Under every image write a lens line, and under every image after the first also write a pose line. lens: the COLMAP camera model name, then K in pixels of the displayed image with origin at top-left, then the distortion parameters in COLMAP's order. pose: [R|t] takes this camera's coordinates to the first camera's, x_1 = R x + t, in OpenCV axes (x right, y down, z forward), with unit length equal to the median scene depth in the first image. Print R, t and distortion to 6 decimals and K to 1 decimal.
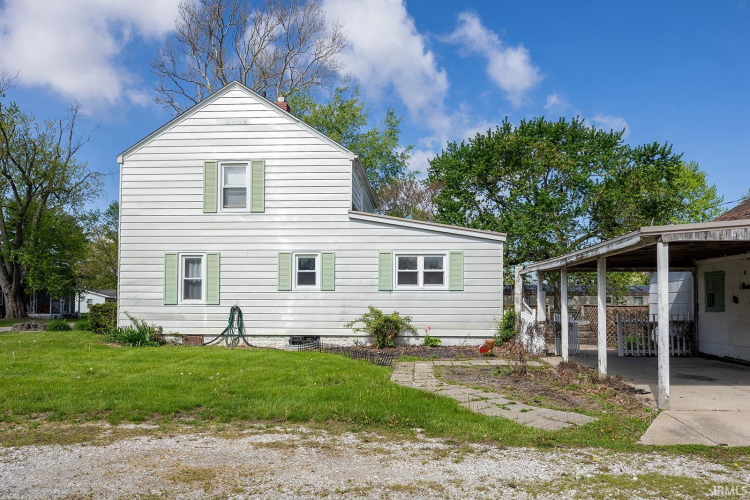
lens RADIAL K [[517.4, 0, 367.4], [0, 517.4, 289.7], [0, 0, 1]] dist [-0.026931, 0.011622]
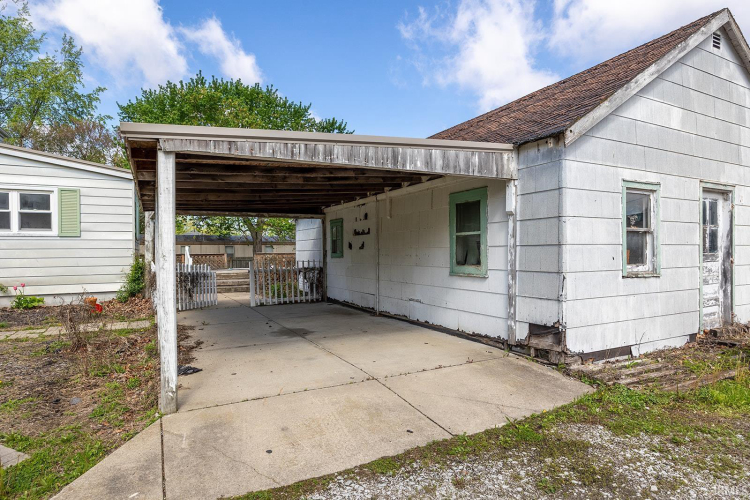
lens RADIAL K [[435.3, 0, 373.6], [0, 435.3, 245.6], [0, 0, 1]] dist [-0.000544, -0.000432]
pose [[0.848017, -0.002787, 0.529962, 0.215515], [-0.002271, 0.999958, 0.008894, 0.008051], [-0.529964, -0.008746, 0.847975, 0.170609]]
